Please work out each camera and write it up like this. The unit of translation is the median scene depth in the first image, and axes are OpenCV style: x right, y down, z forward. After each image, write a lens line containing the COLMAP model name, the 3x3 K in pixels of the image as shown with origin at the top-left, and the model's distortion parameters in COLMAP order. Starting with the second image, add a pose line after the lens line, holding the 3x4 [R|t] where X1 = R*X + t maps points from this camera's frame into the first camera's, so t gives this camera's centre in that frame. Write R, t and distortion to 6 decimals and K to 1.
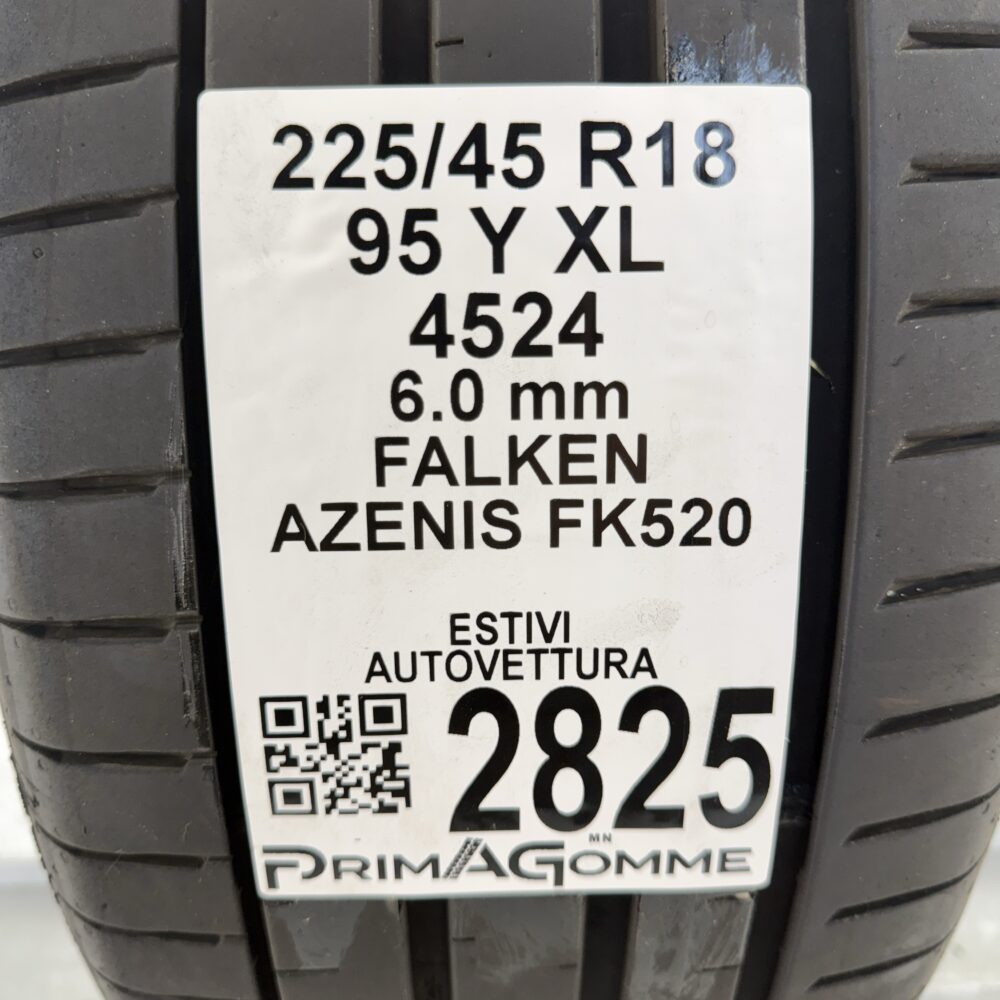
lens RADIAL K [[922.6, 0, 500.0], [0, 922.6, 500.0], [0, 0, 1]] dist [0.120962, -0.290181]
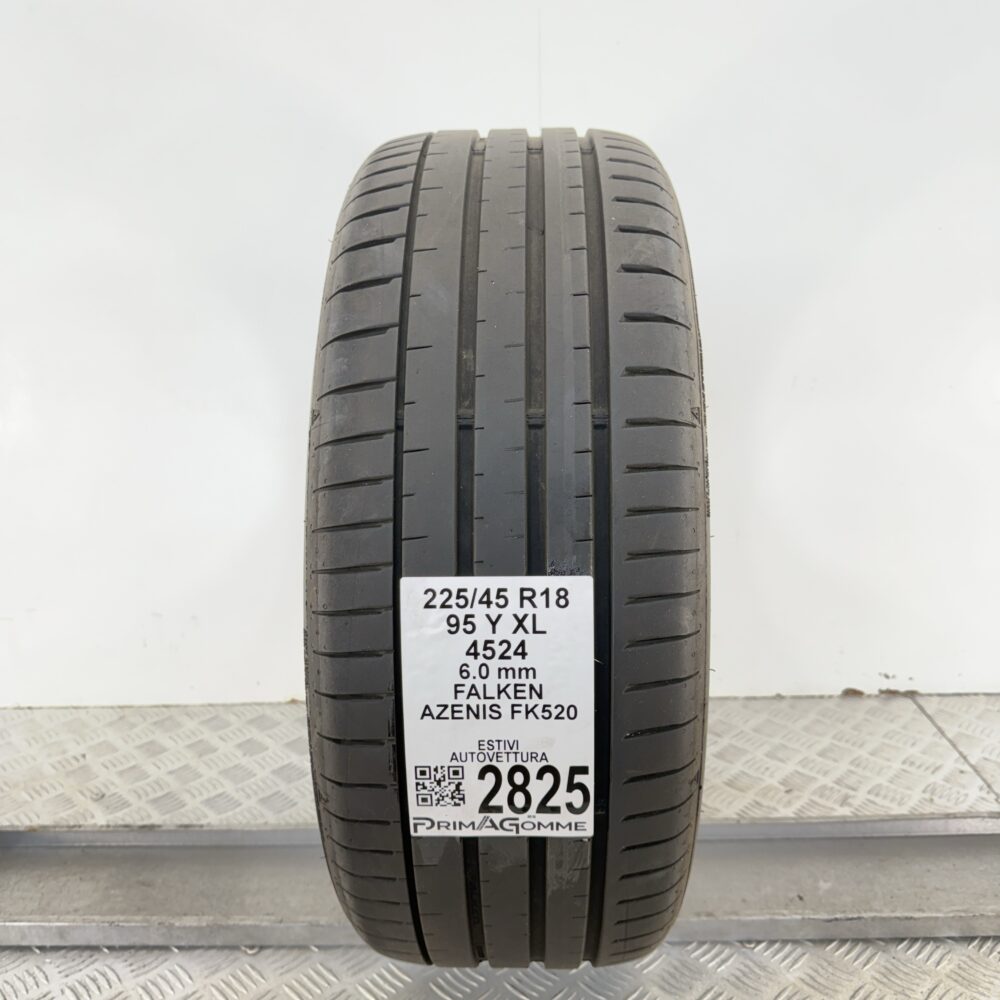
lens RADIAL K [[922.6, 0, 500.0], [0, 922.6, 500.0], [0, 0, 1]] dist [0.120962, -0.290181]
pose [[0.998631, 0.004891, -0.052080, 0.172995], [-0.004791, 0.999986, 0.002047, -0.676952], [0.052089, -0.001794, 0.998641, -2.048891]]
